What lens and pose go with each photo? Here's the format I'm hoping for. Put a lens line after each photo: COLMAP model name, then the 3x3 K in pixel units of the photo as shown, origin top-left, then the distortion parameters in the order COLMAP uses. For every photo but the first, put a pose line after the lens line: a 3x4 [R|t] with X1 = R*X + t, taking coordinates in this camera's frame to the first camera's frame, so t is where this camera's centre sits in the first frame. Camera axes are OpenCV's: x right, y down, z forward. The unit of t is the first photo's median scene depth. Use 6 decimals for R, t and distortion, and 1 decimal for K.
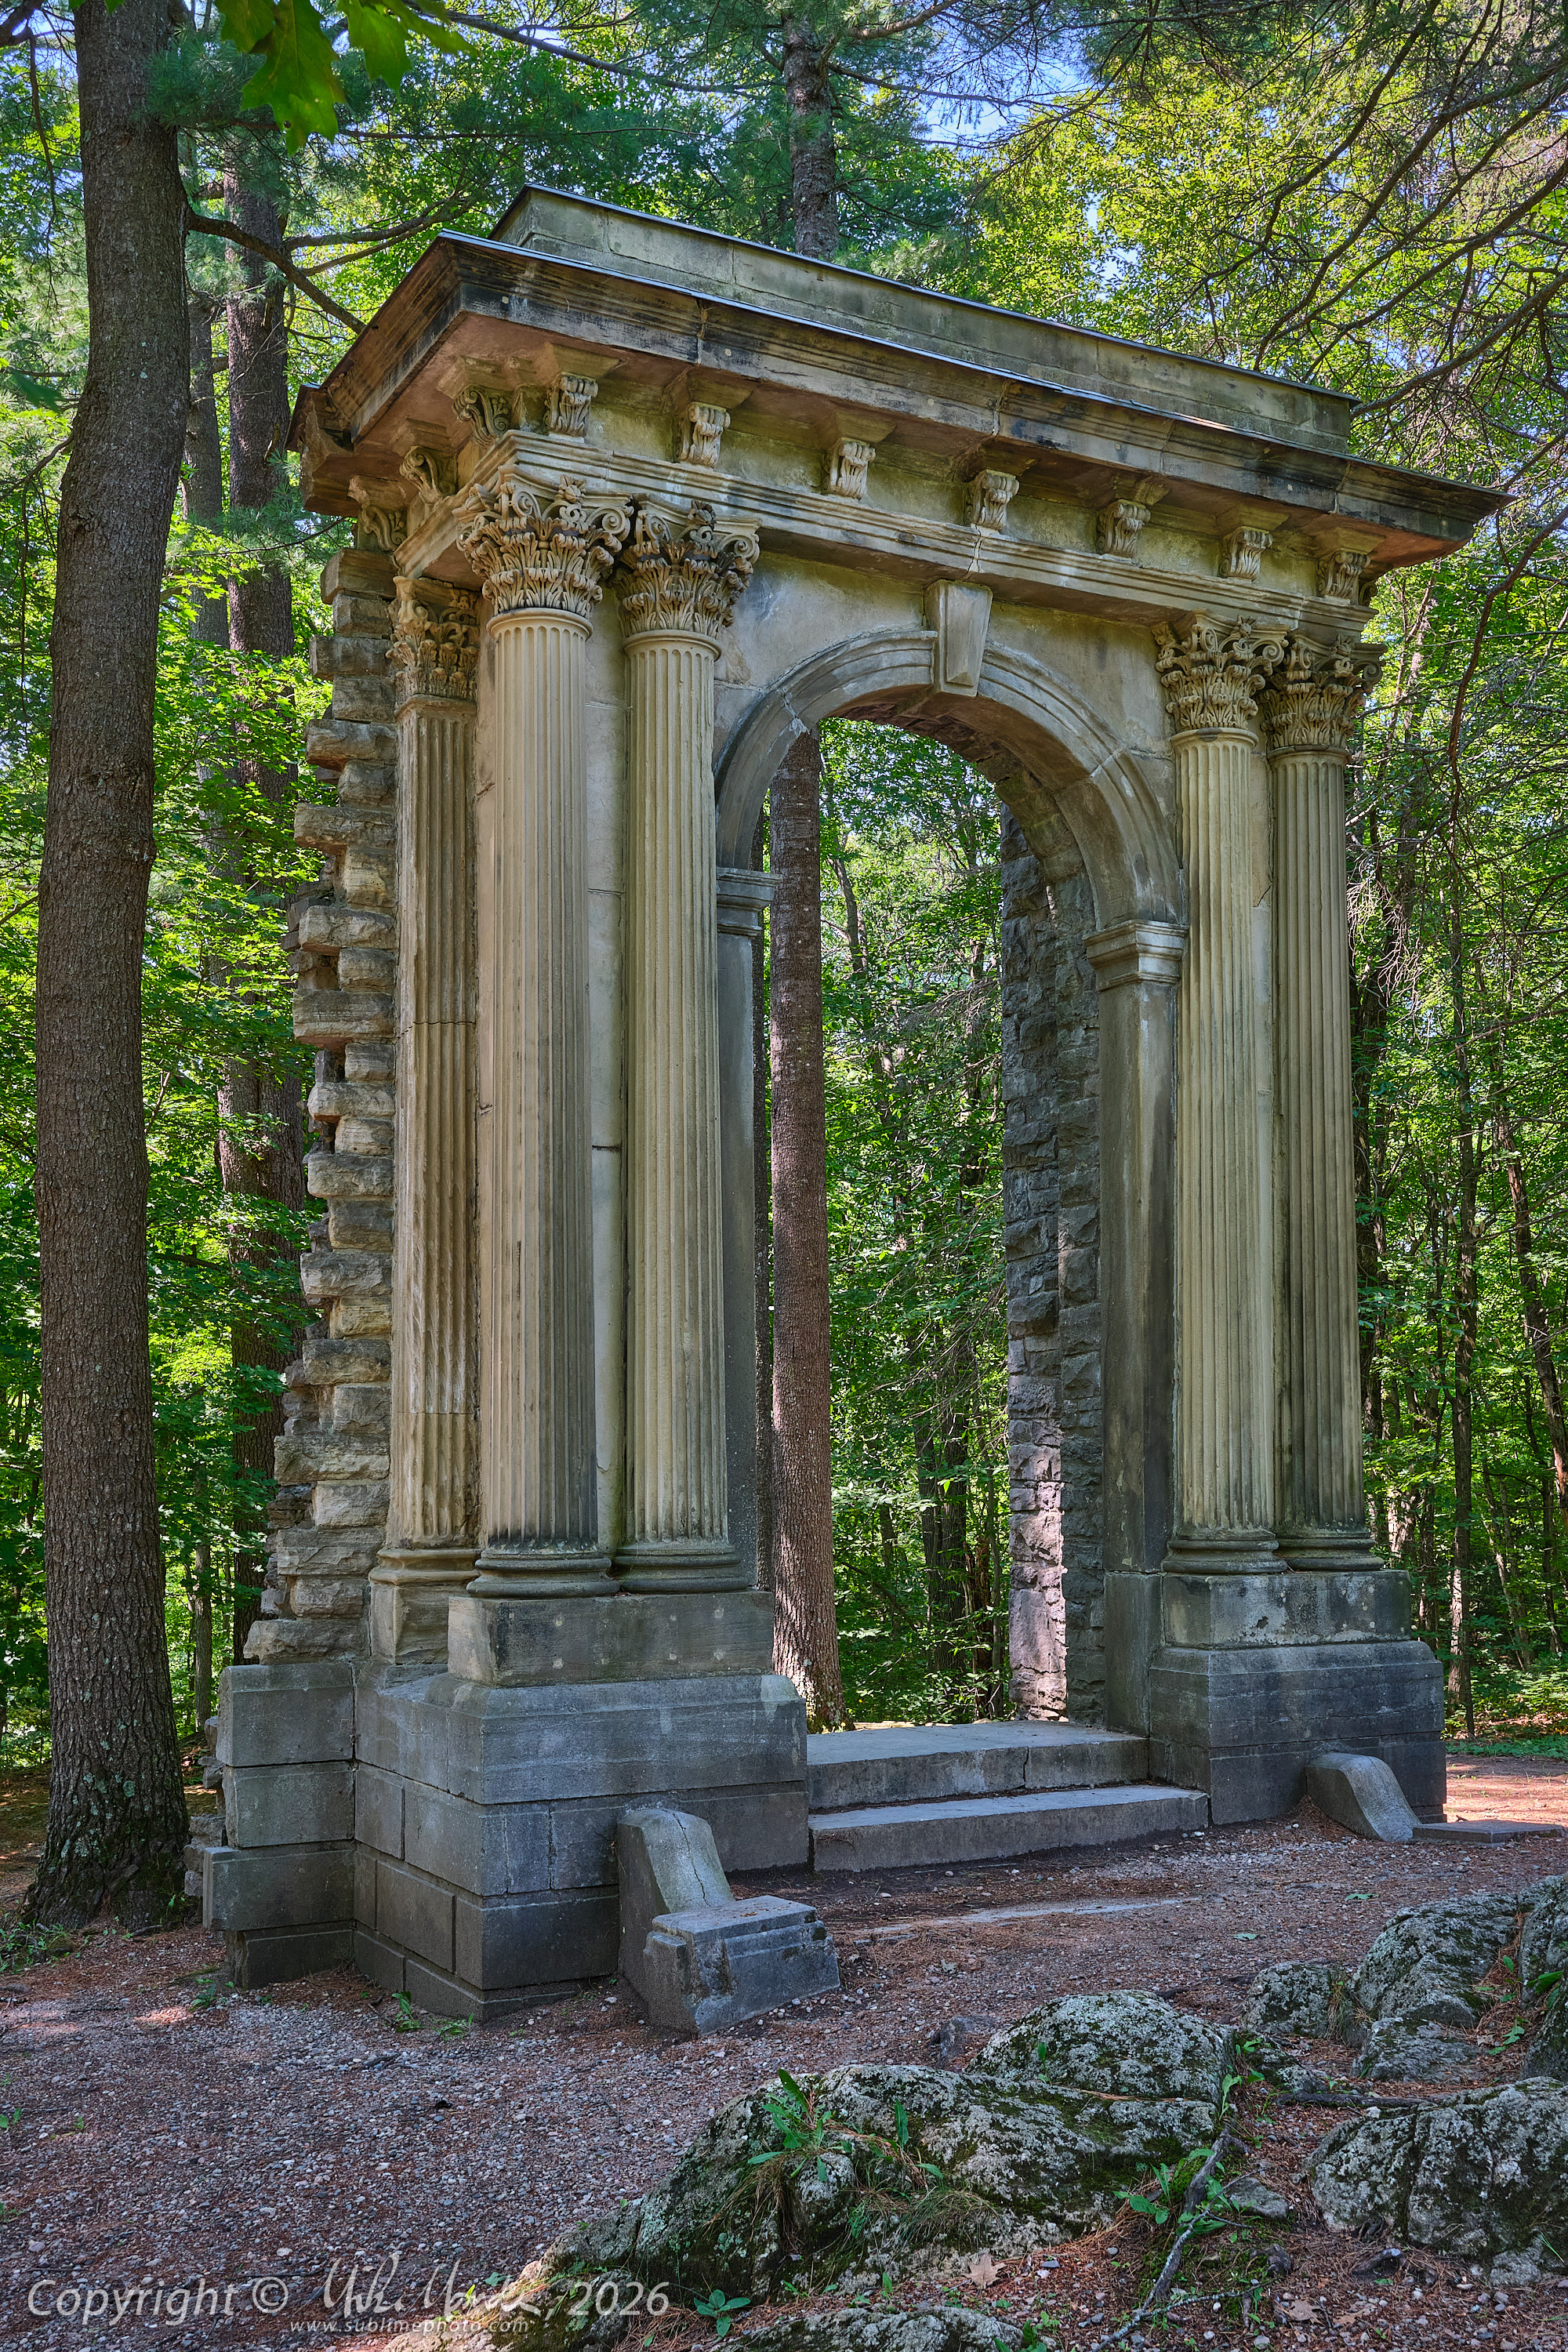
lens RADIAL K [[2349.0, 0, 786.0], [0, 2349.0, 1295.5], [0, 0, 1]] dist [0.001376, 0.003046]
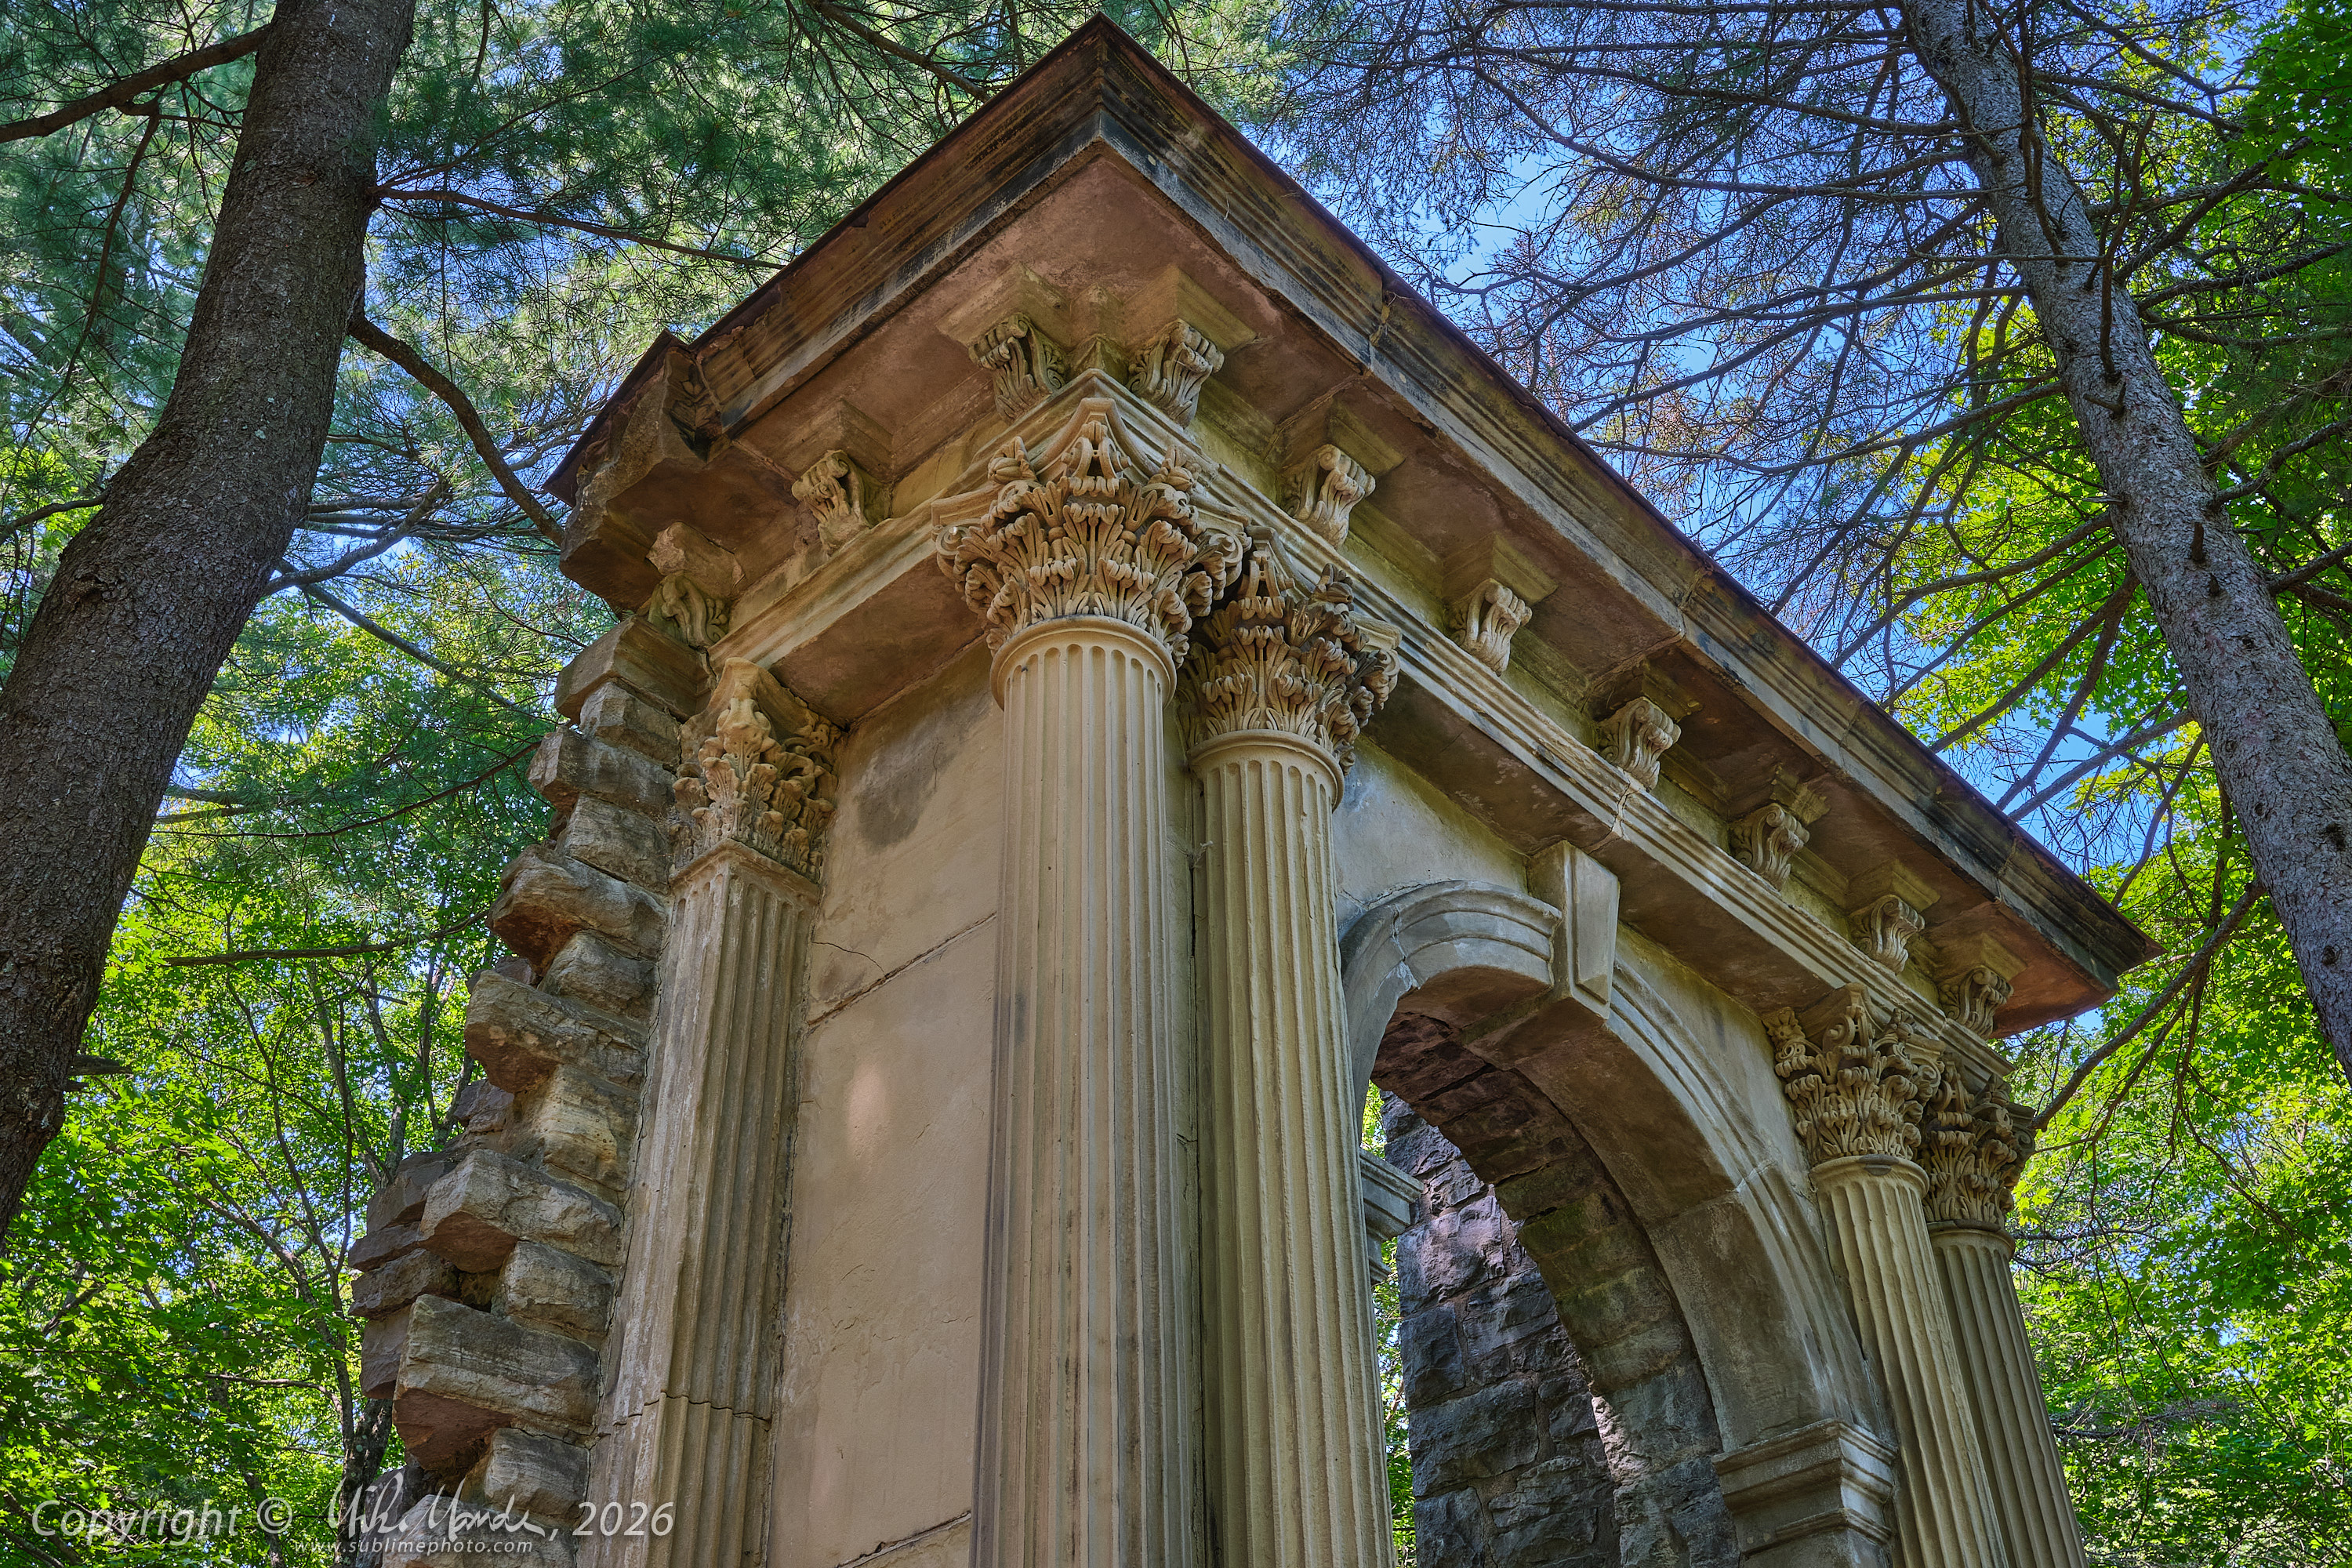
lens RADIAL K [[2403.9, 0, 1176.0], [0, 2403.9, 784.0], [0, 0, 1]] dist [0.001500, 0.010360]
pose [[0.942804, 0.198236, 0.267999, -0.215349], [-0.007974, 0.817143, -0.576380, 0.065617], [-0.333253, 0.541276, 0.771986, 0.513148]]
